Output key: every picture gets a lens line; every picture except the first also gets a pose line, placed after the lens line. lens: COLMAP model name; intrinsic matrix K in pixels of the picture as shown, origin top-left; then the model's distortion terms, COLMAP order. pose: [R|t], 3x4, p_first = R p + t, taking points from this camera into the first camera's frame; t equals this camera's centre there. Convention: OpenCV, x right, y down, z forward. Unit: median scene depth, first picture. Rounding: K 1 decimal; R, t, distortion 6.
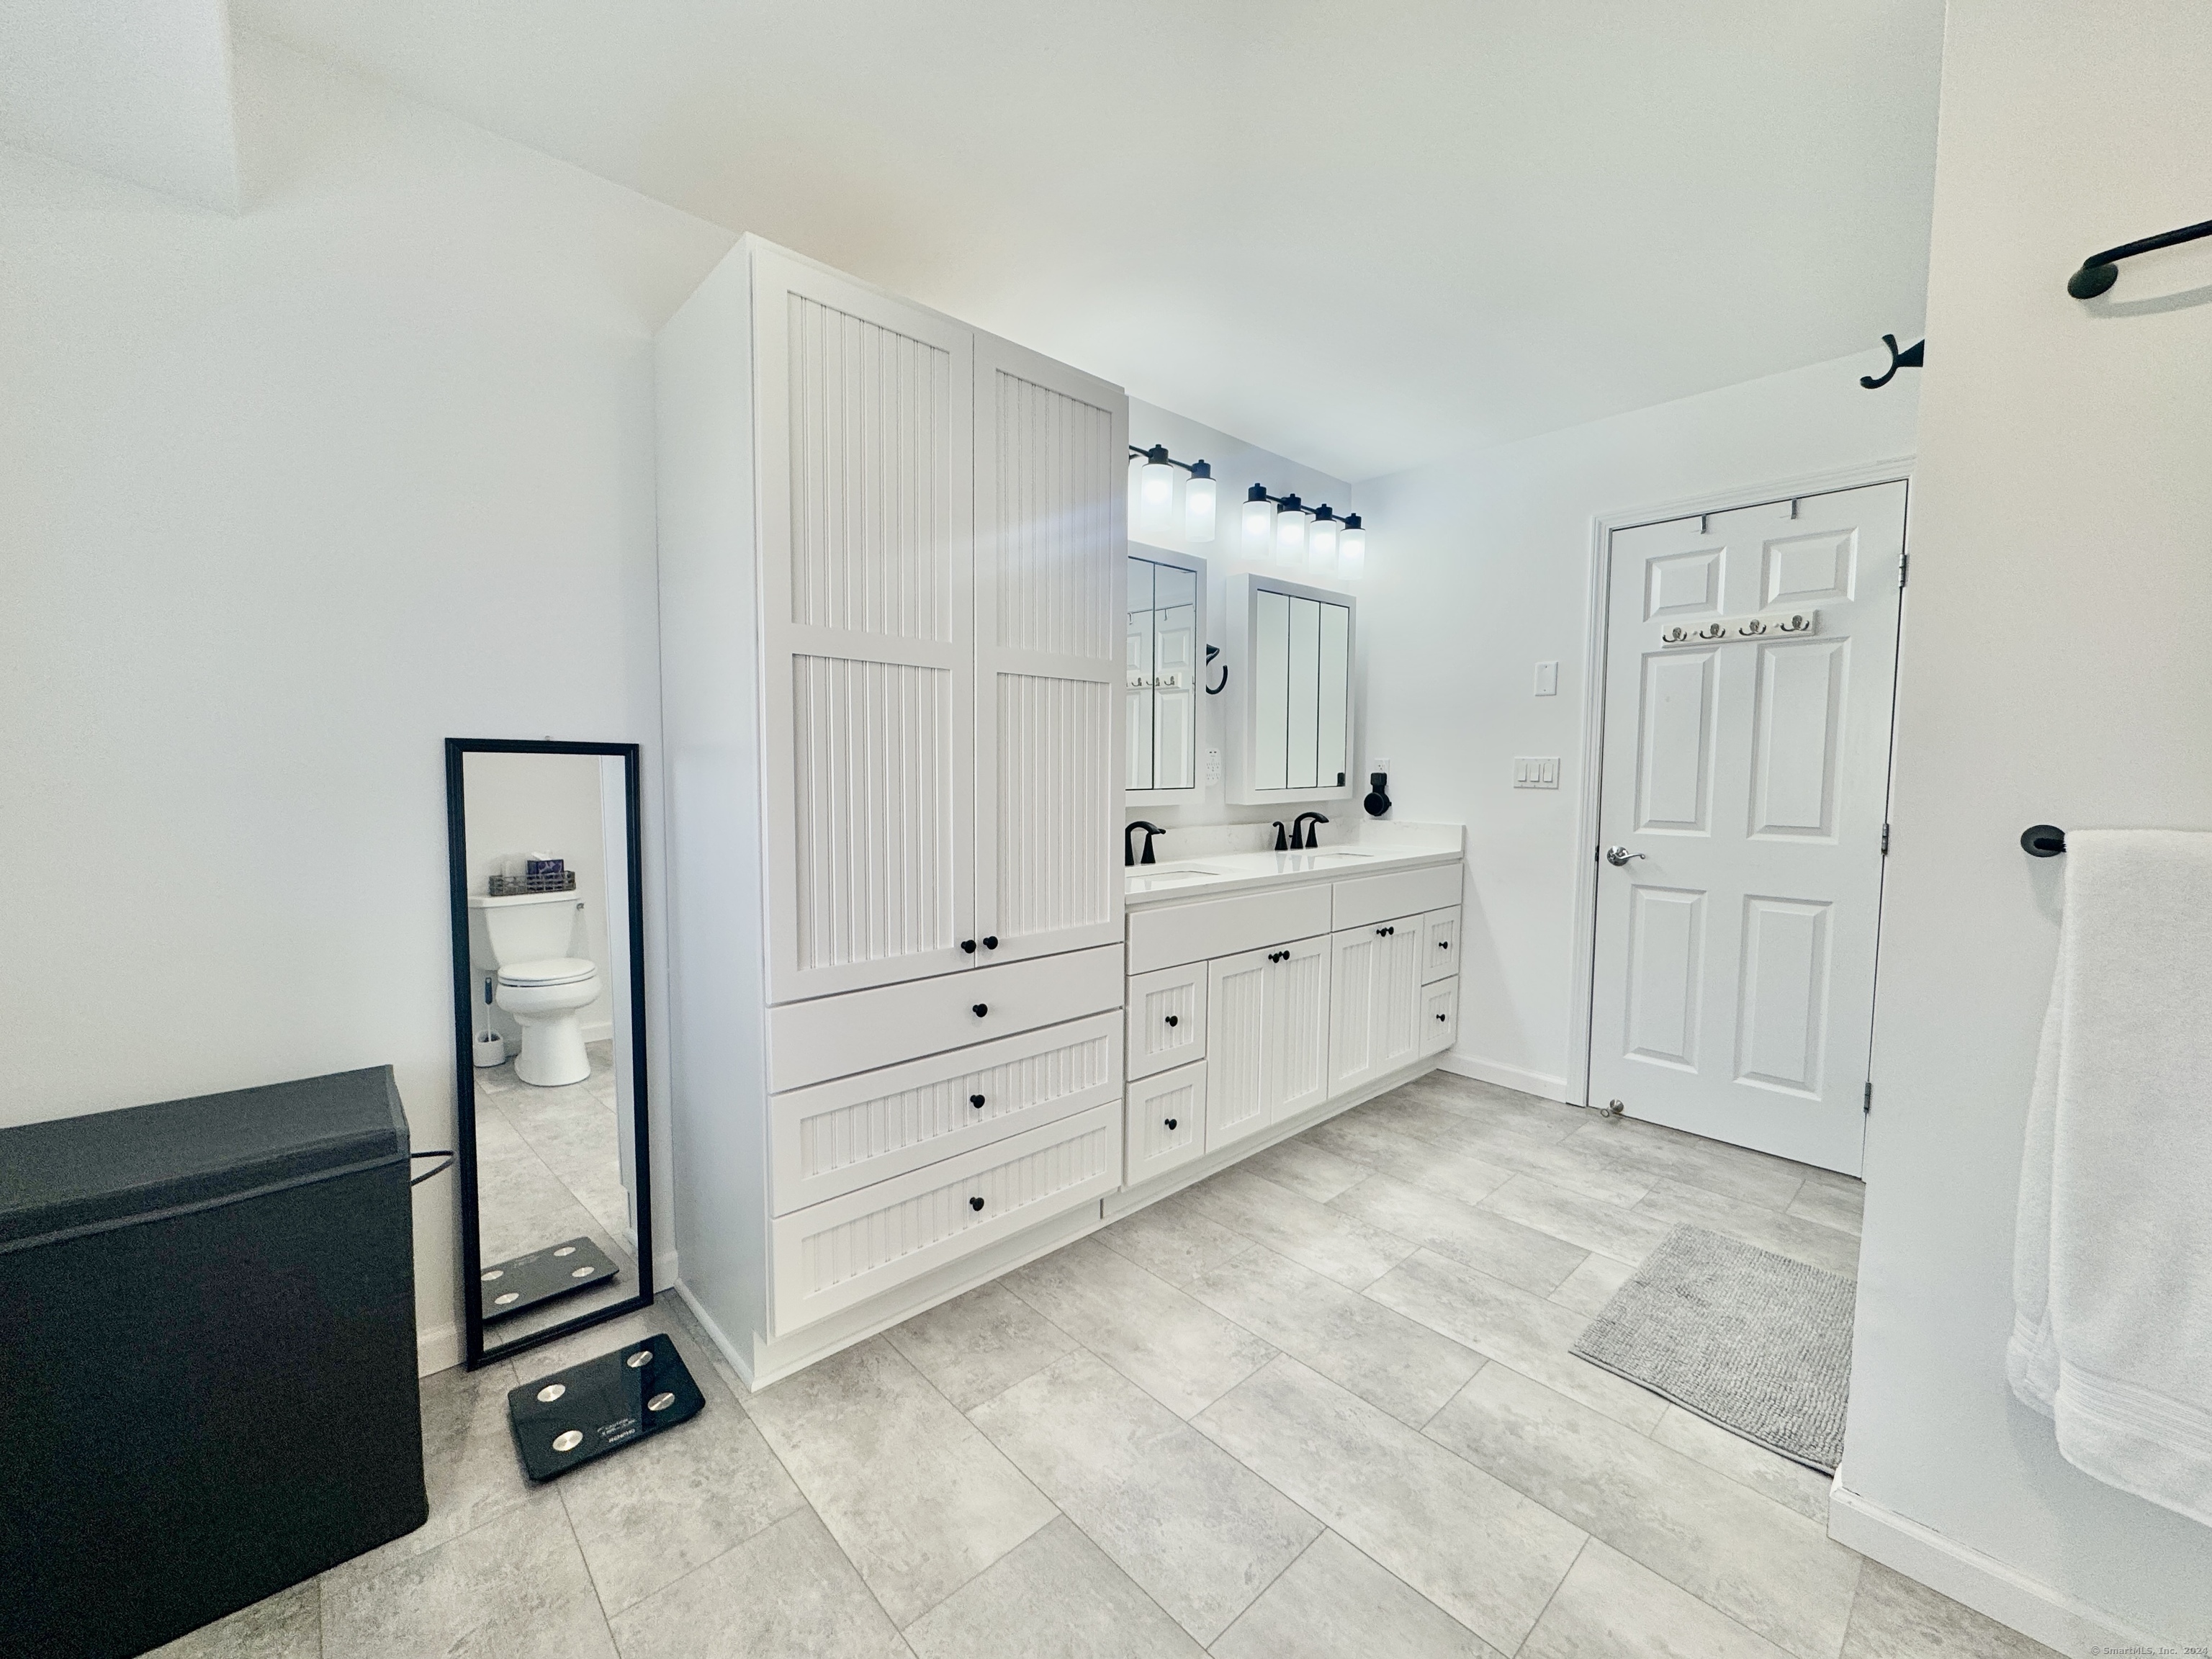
lens RADIAL K [[885.3, 0, 1100.7], [0, 885.3, 817.7], [0, 0, 1]] dist [0.000083, -0.000458]
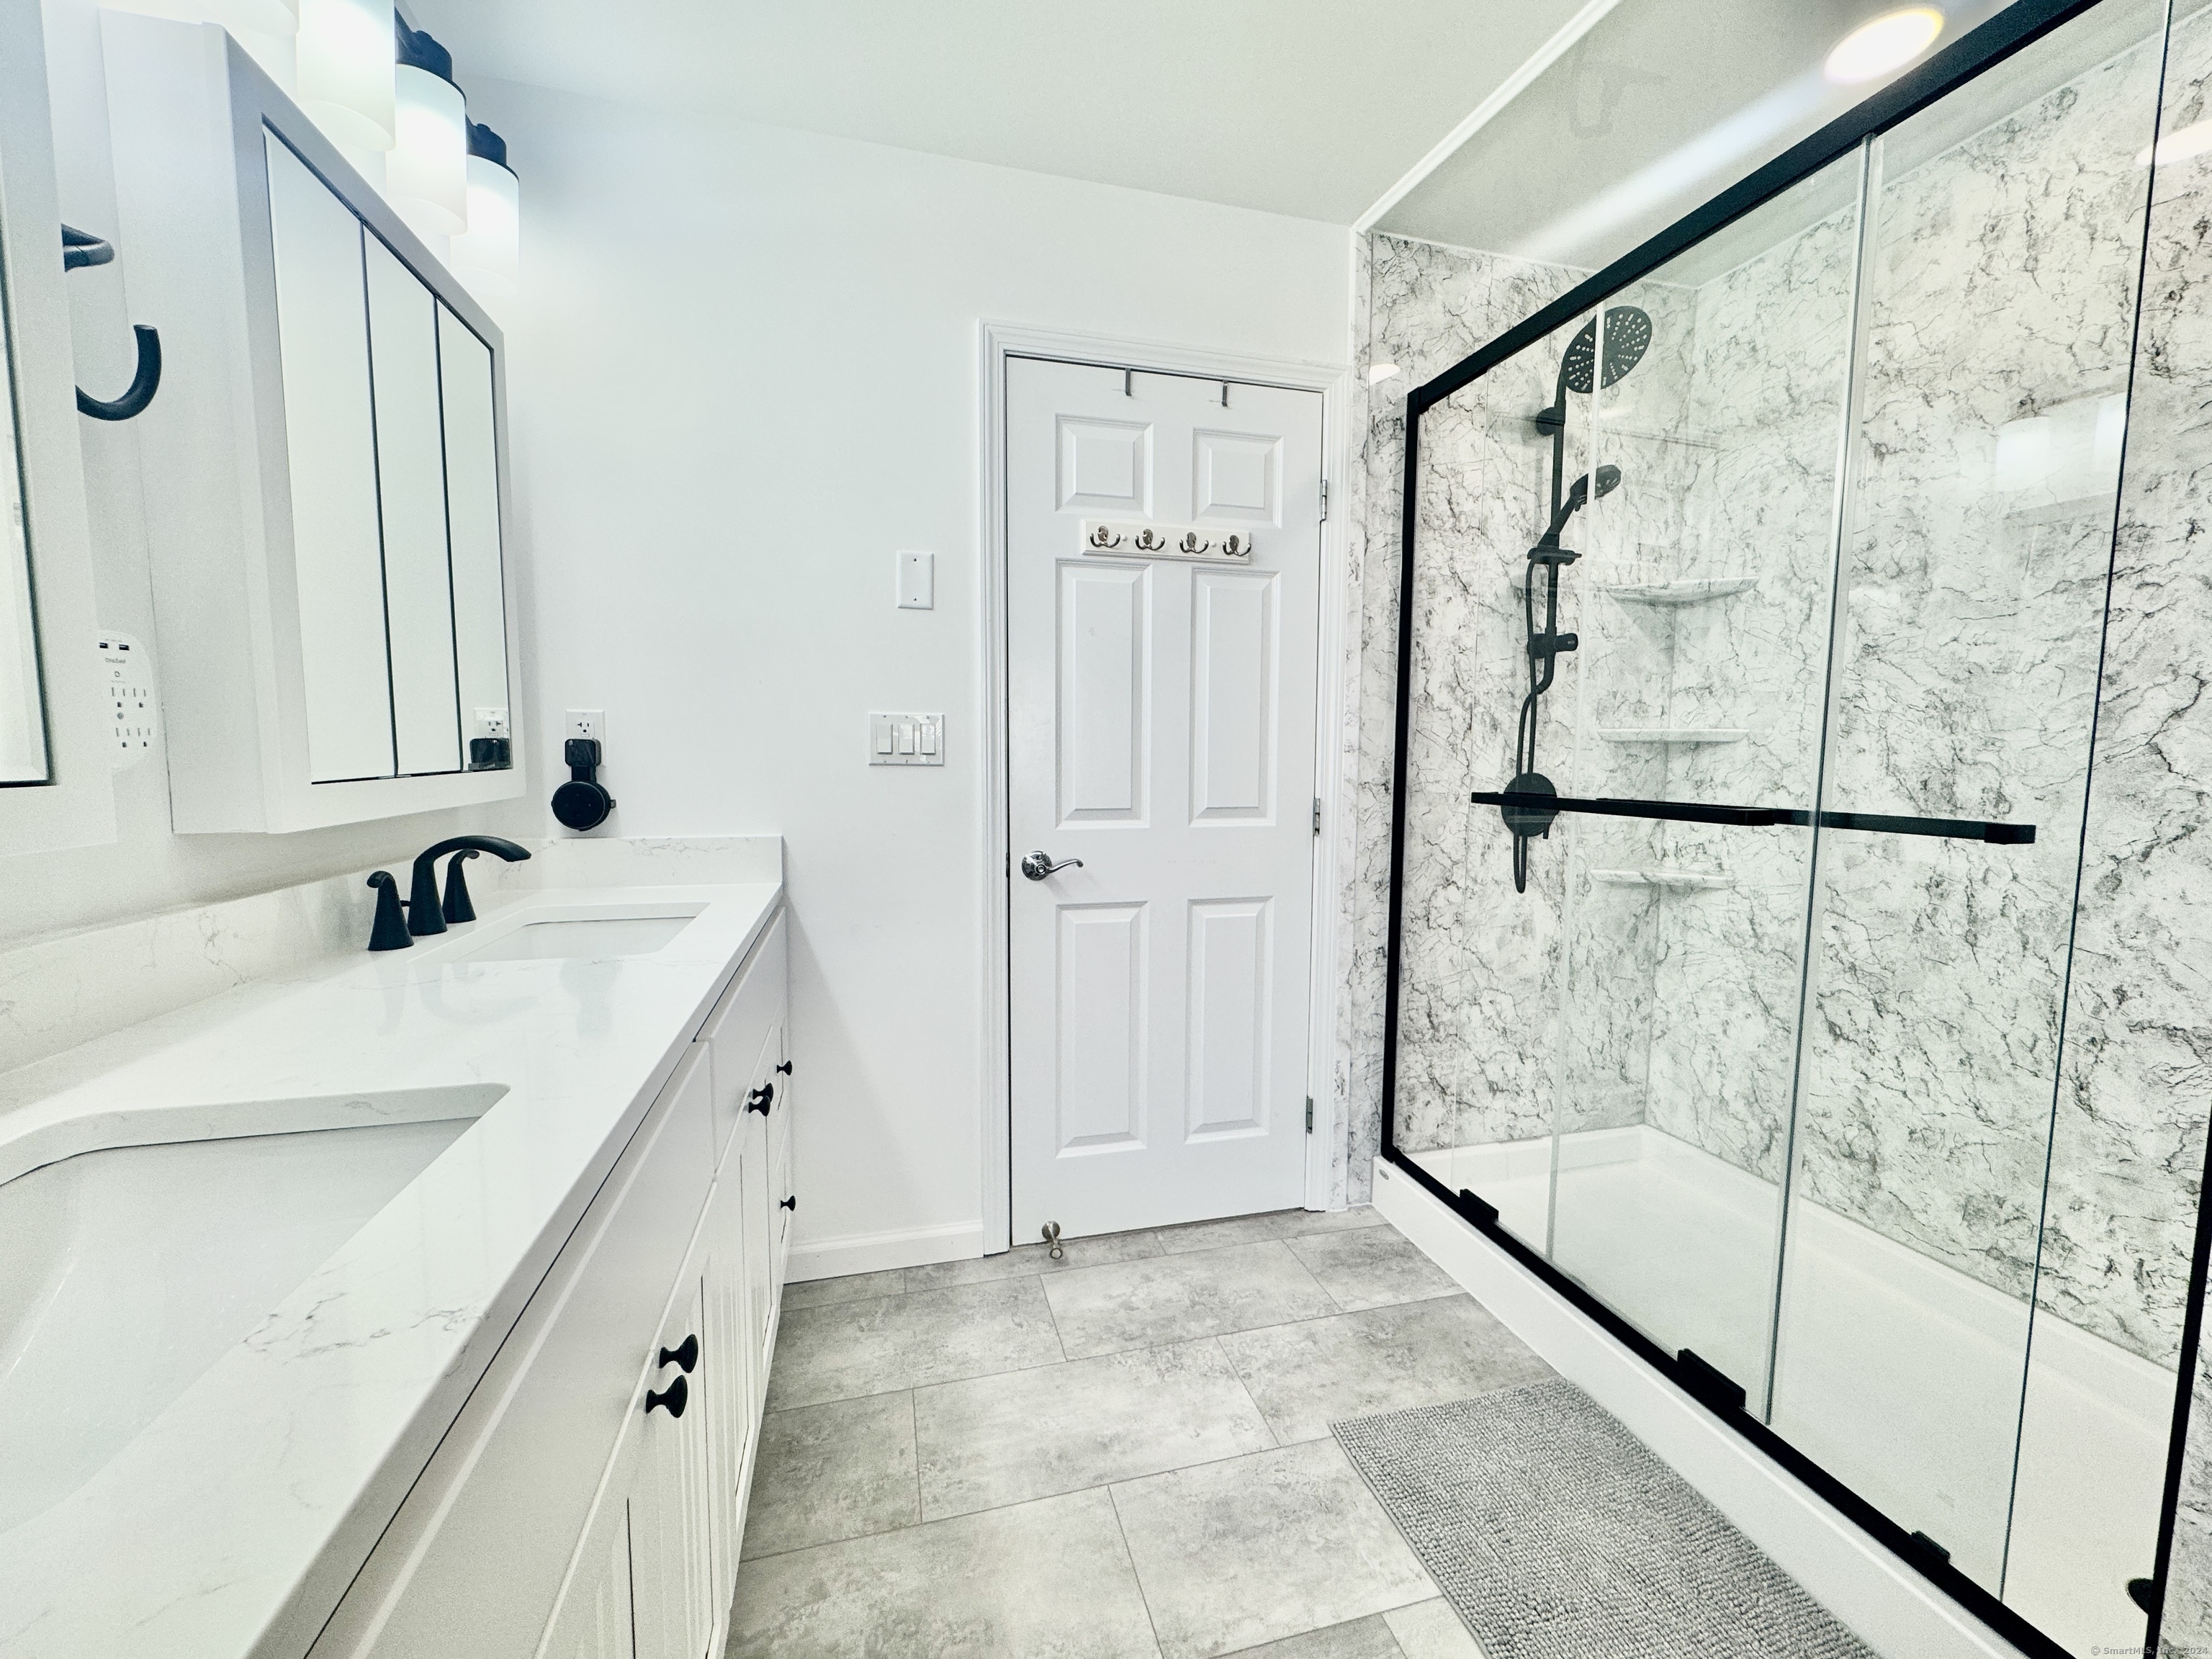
lens RADIAL K [[885.3, 0, 1107.2], [0, 885.3, 827.7], [0, 0, 1]] dist [0.000083, -0.000458]
pose [[0.460395, -0.078780, 0.884212, 0.030884], [0.047018, 0.996820, 0.064332, -0.029532], [-0.886468, 0.011956, 0.462635, 0.770807]]
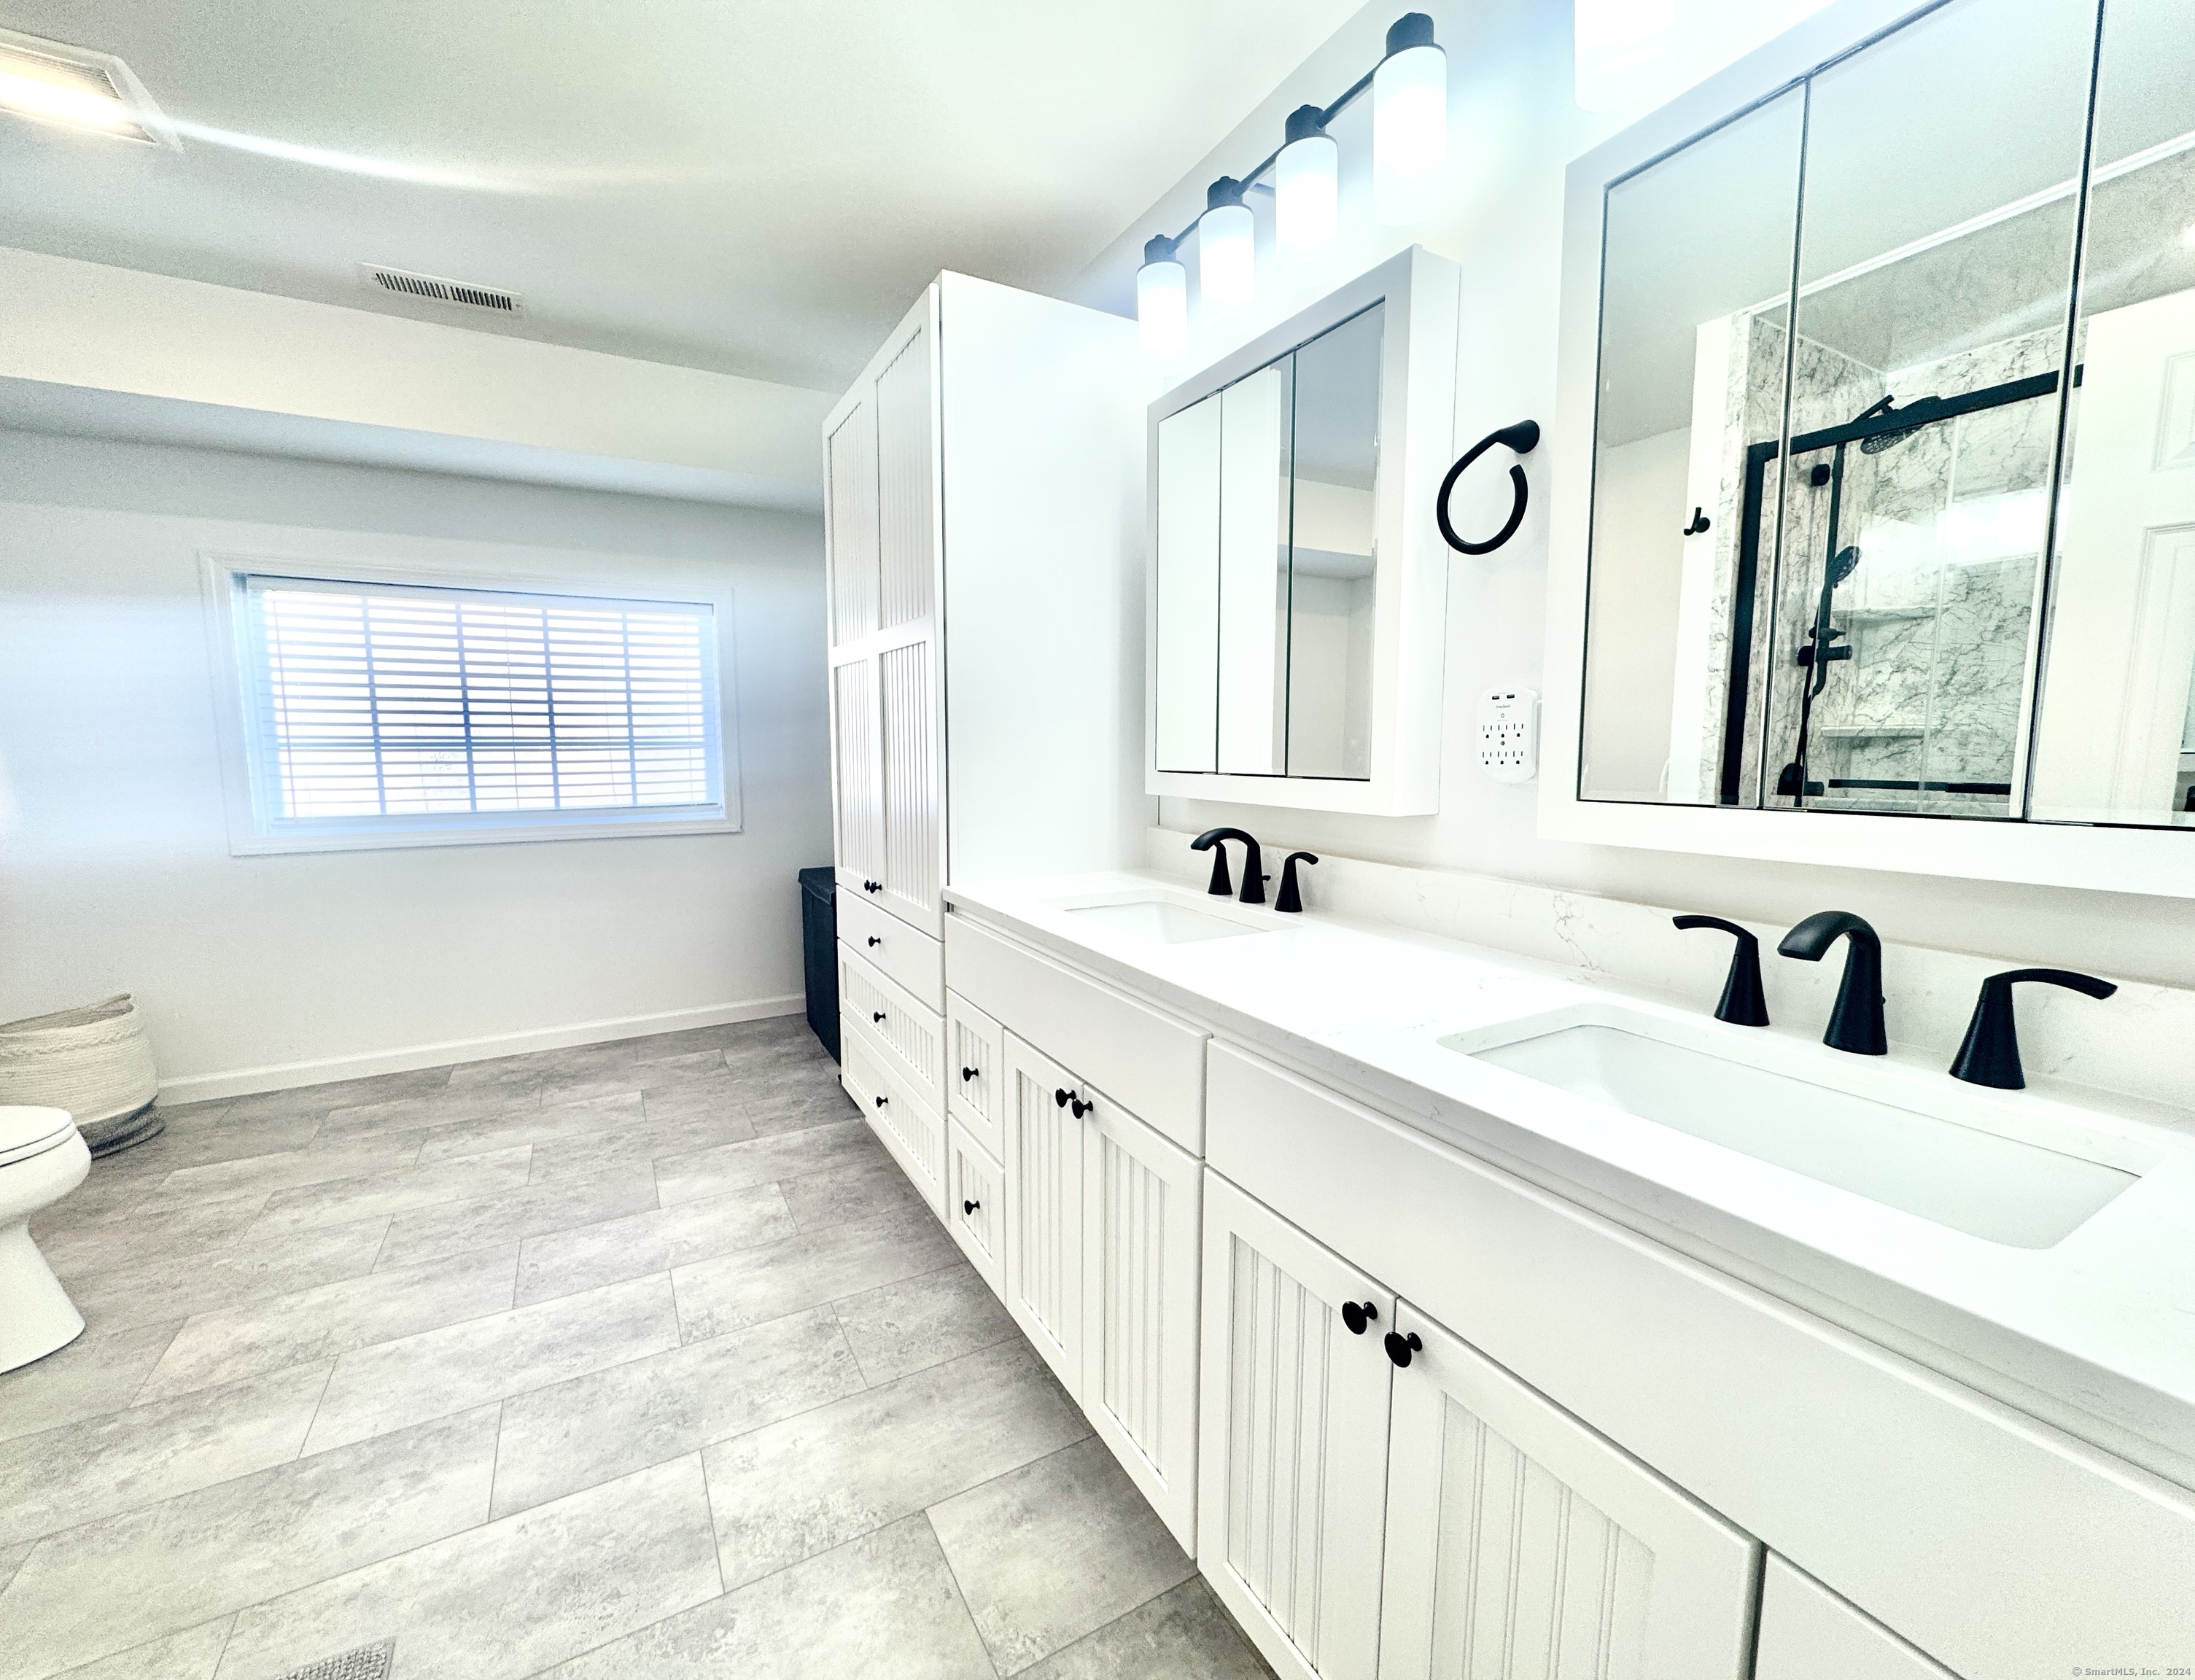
lens RADIAL K [[883.7, 0, 1076.0], [0, 883.7, 826.5], [0, 0, 1]] dist [-0.001338, 0.000049]
pose [[-0.232777, 0.089470, -0.968406, 0.706506], [-0.056682, 0.992818, 0.105350, -0.059807], [0.970877, 0.079414, -0.226034, 1.138856]]
